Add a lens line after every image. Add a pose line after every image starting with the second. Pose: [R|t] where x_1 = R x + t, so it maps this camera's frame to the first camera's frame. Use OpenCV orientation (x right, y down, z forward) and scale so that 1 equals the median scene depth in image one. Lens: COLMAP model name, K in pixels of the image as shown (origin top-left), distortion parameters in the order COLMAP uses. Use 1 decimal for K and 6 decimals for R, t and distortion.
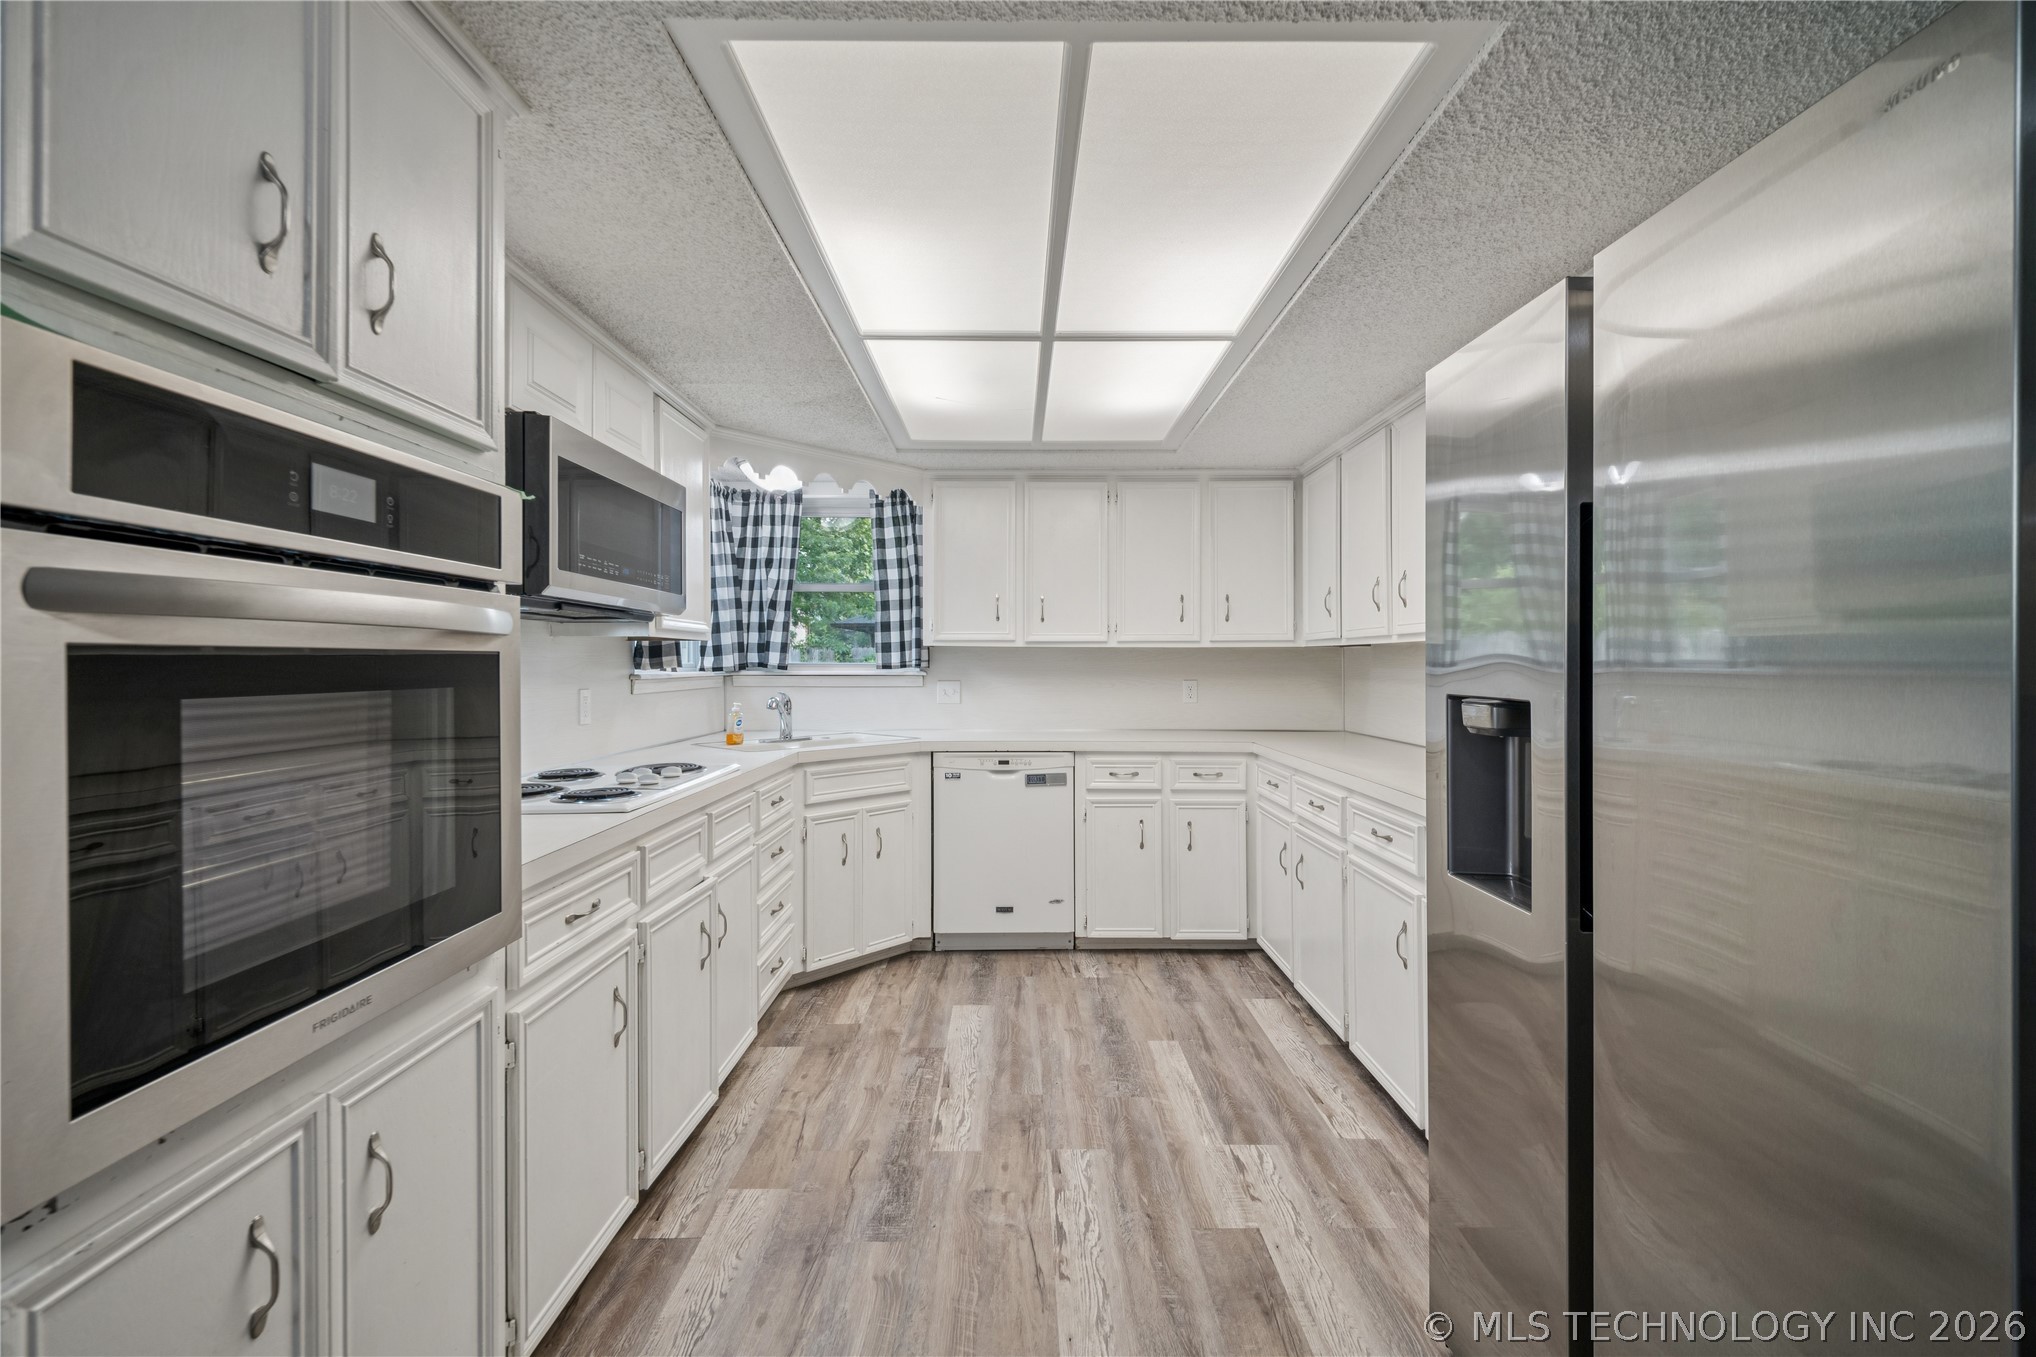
lens RADIAL K [[848.7, 0, 1015.6], [0, 848.7, 665.8], [0, 0, 1]] dist [0.009787, -0.005166]
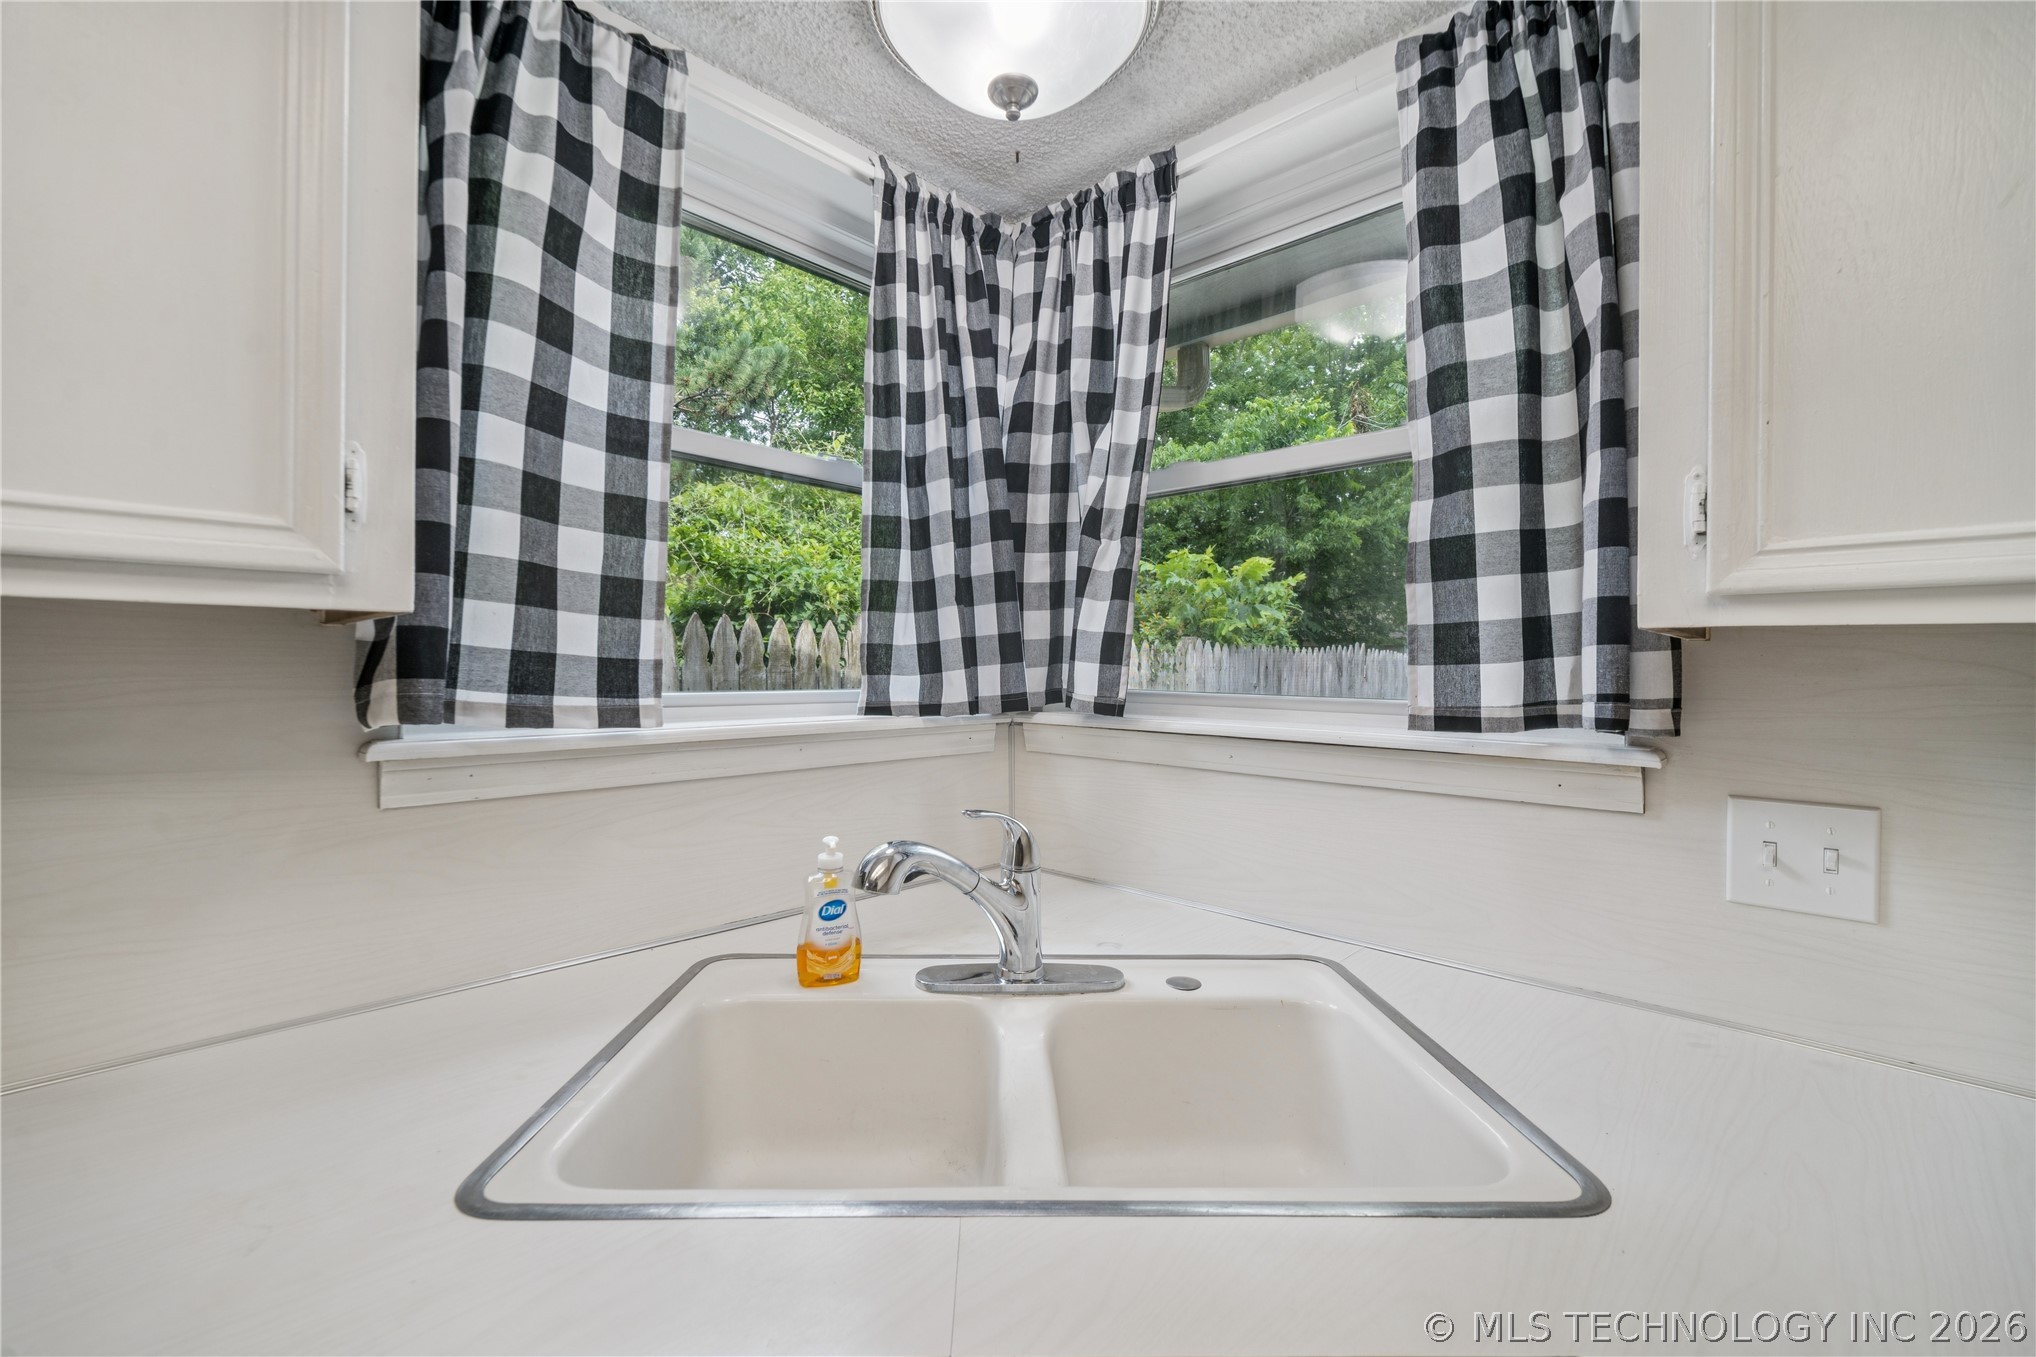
lens RADIAL K [[848.7, 0, 1008.9], [0, 848.7, 668.9], [0, 0, 1]] dist [0.009787, -0.005166]
pose [[0.713439, 0.005898, -0.700693, -0.072213], [-0.013283, 0.999899, -0.005108, -0.011112], [0.700592, 0.012952, 0.713445, 0.733215]]
